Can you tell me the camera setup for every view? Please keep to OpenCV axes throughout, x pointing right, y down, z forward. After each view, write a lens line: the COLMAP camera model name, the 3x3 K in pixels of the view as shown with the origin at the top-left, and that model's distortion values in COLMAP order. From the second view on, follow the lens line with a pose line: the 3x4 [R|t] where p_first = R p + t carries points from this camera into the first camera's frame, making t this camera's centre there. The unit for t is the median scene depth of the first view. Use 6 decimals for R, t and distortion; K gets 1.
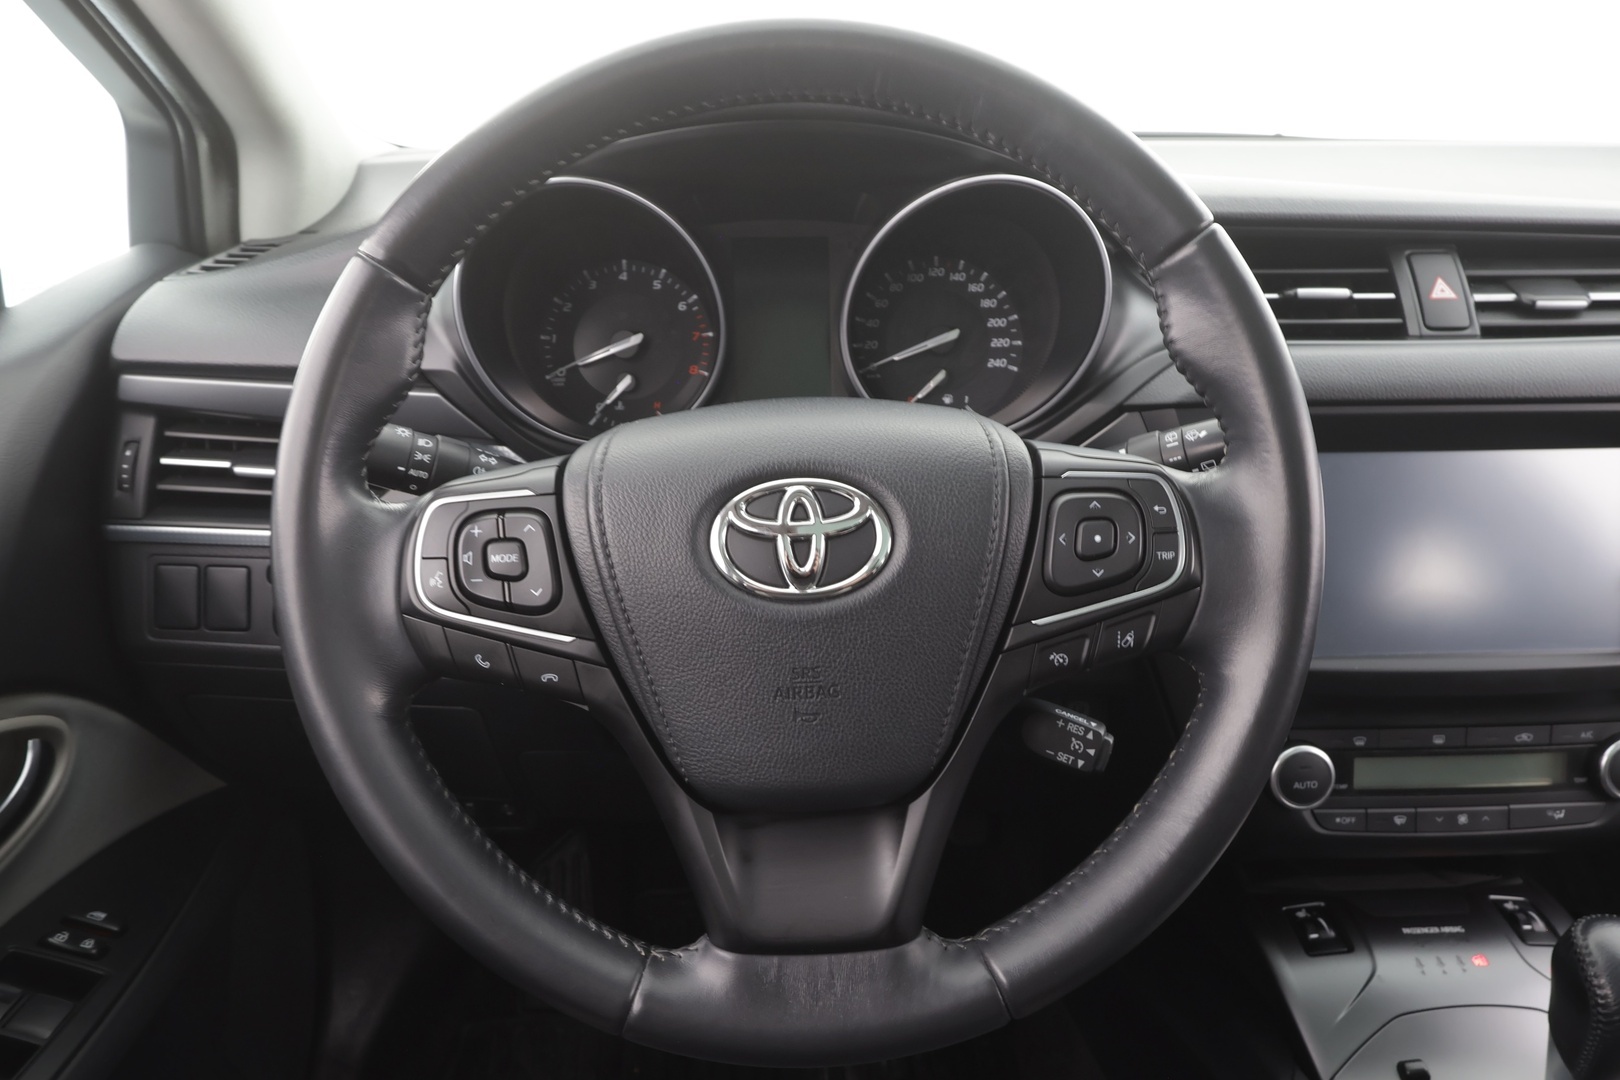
lens RADIAL K [[1142.4, 0, 814.5], [0, 1142.4, 549.7], [0, 0, 1]] dist [0.004590, 0.000883]
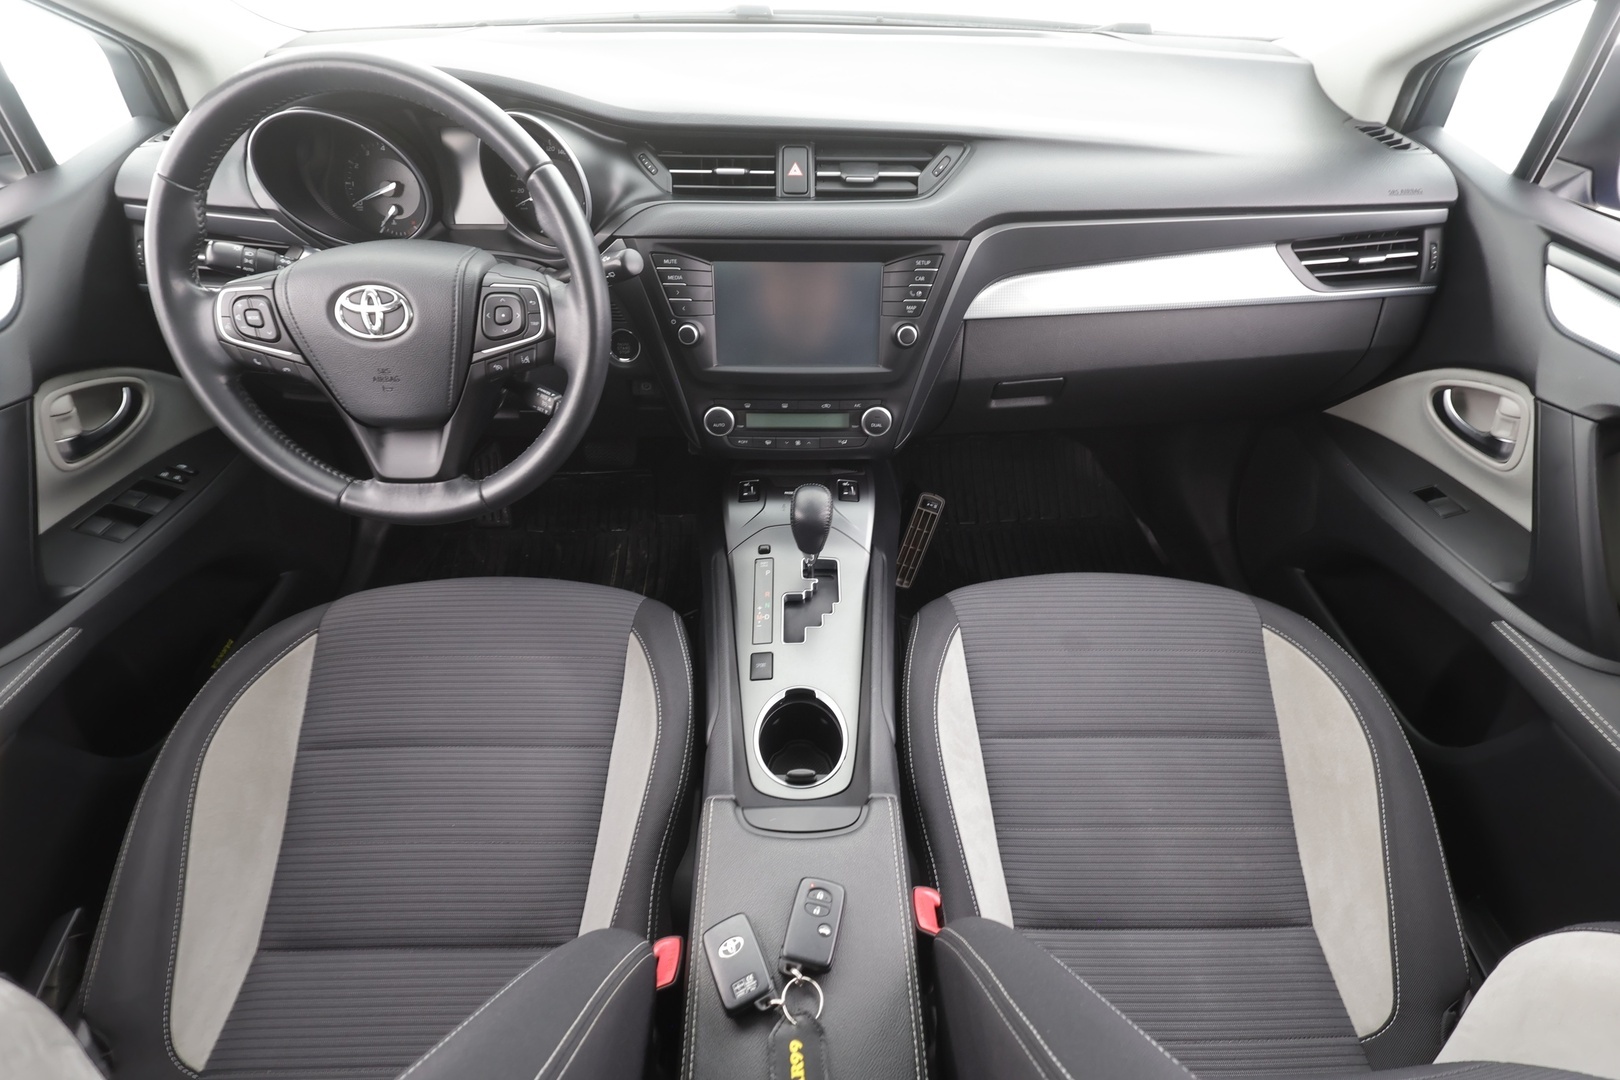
lens RADIAL K [[749.3, 0, 811.2], [0, 749.3, 545.8], [0, 0, 1]] dist [-0.001055, 0.000610]
pose [[0.999321, 0.032096, -0.018067, 0.624977], [-0.023577, 0.934307, 0.355690, -0.087754], [0.028297, -0.355023, 0.934429, -0.394087]]
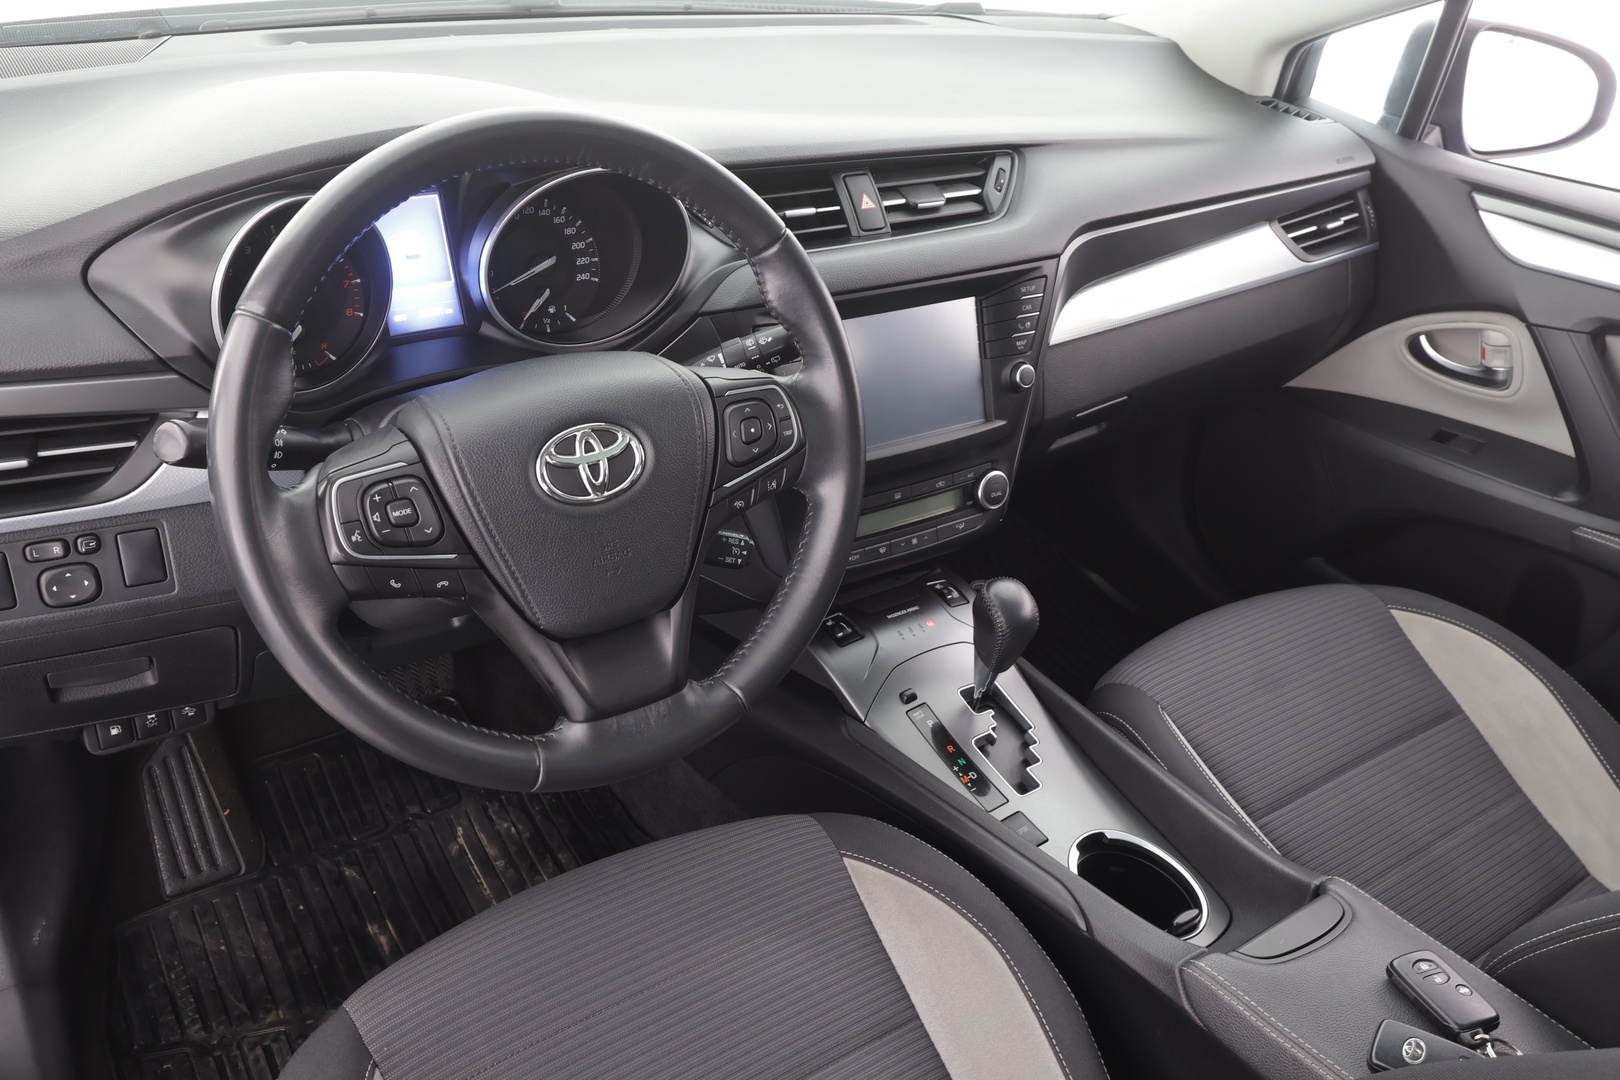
lens RADIAL K [[1268.1, 0, 809.2], [0, 1268.1, 550.7], [0, 0, 1]] dist [-0.001300, -0.003386]
pose [[0.851765, -0.215053, 0.477753, -0.413943], [0.120410, 0.967818, 0.220975, -0.163162], [-0.509899, -0.130693, 0.850248, -0.441015]]
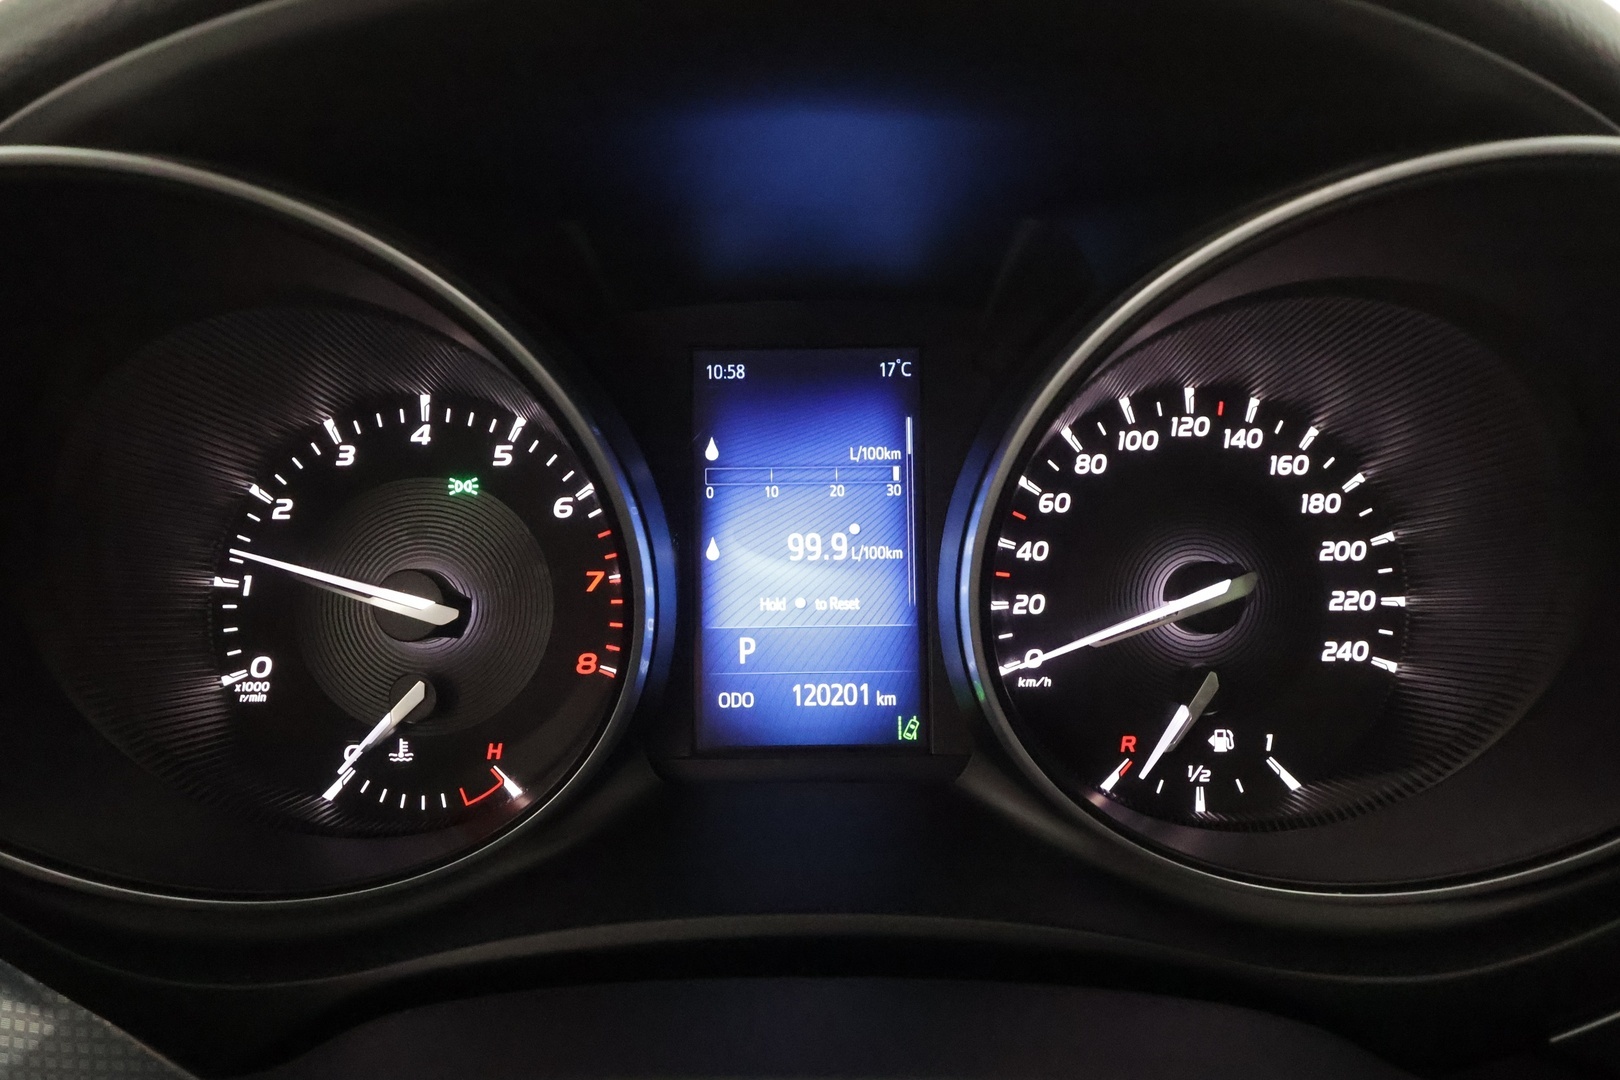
lens RADIAL K [[1268.1, 0, 809.2], [0, 1268.1, 550.7], [0, 0, 1]] dist [-0.001300, -0.003386]
pose [[0.999193, 0.008518, -0.039265, -0.011124], [-0.012316, 0.995156, -0.097531, -0.166776], [0.038244, 0.097935, 0.994458, 0.598772]]
